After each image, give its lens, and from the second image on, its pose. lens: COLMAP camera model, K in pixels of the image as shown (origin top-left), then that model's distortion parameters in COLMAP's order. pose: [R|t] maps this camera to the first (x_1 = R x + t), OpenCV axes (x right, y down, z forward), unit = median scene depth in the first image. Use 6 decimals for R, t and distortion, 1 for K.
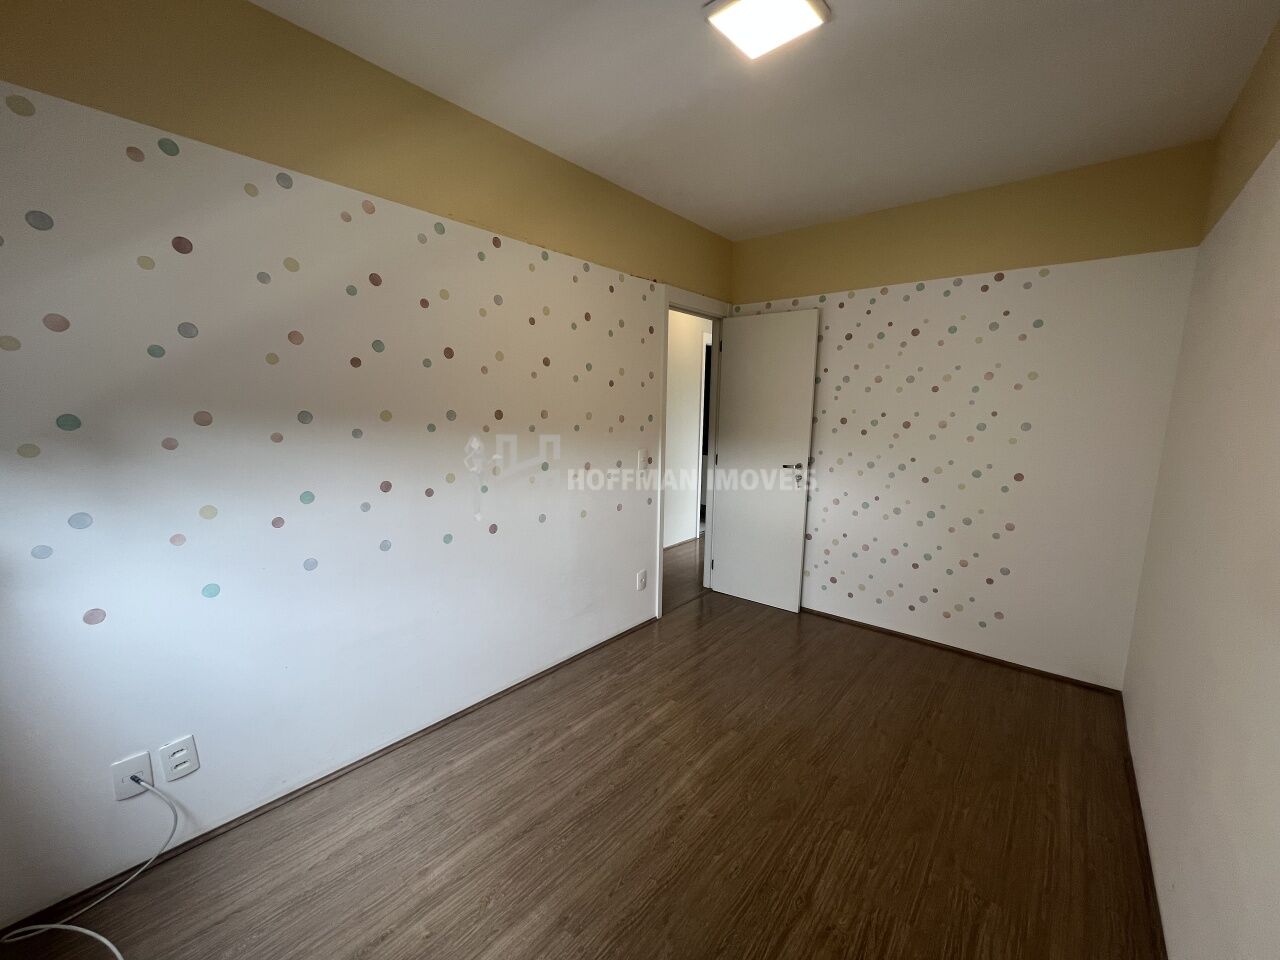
lens RADIAL K [[509.4, 0, 638.6], [0, 509.4, 479.7], [0, 0, 1]] dist [-0.002858, 0.000067]
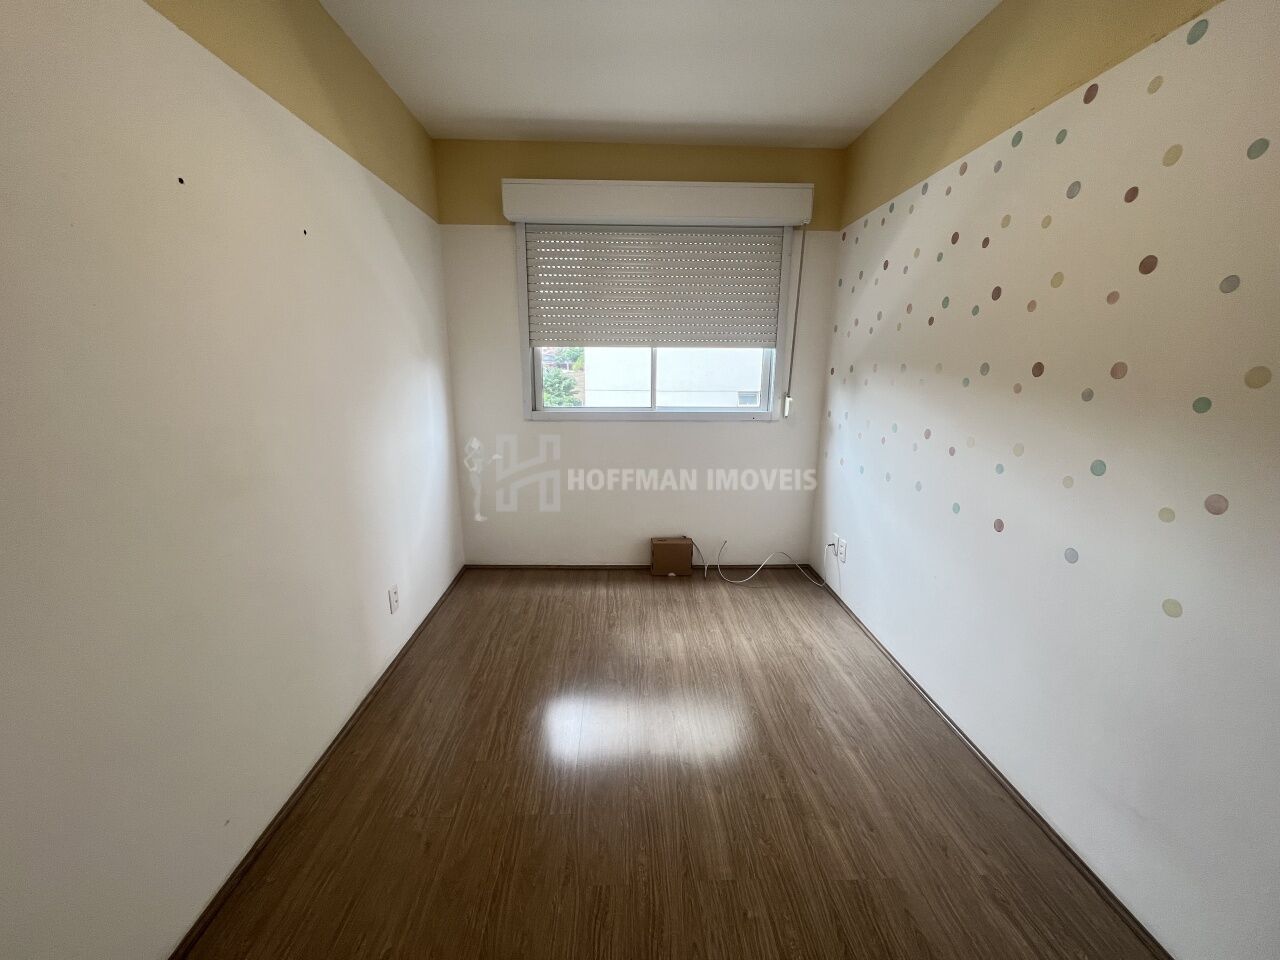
lens RADIAL K [[509.4, 0, 641.4], [0, 509.4, 480.4], [0, 0, 1]] dist [-0.002858, 0.000067]
pose [[-0.734768, 0.131941, -0.665363, 0.759628], [-0.117532, 0.941300, 0.316451, -0.181474], [0.668059, 0.310719, -0.676129, 1.482336]]
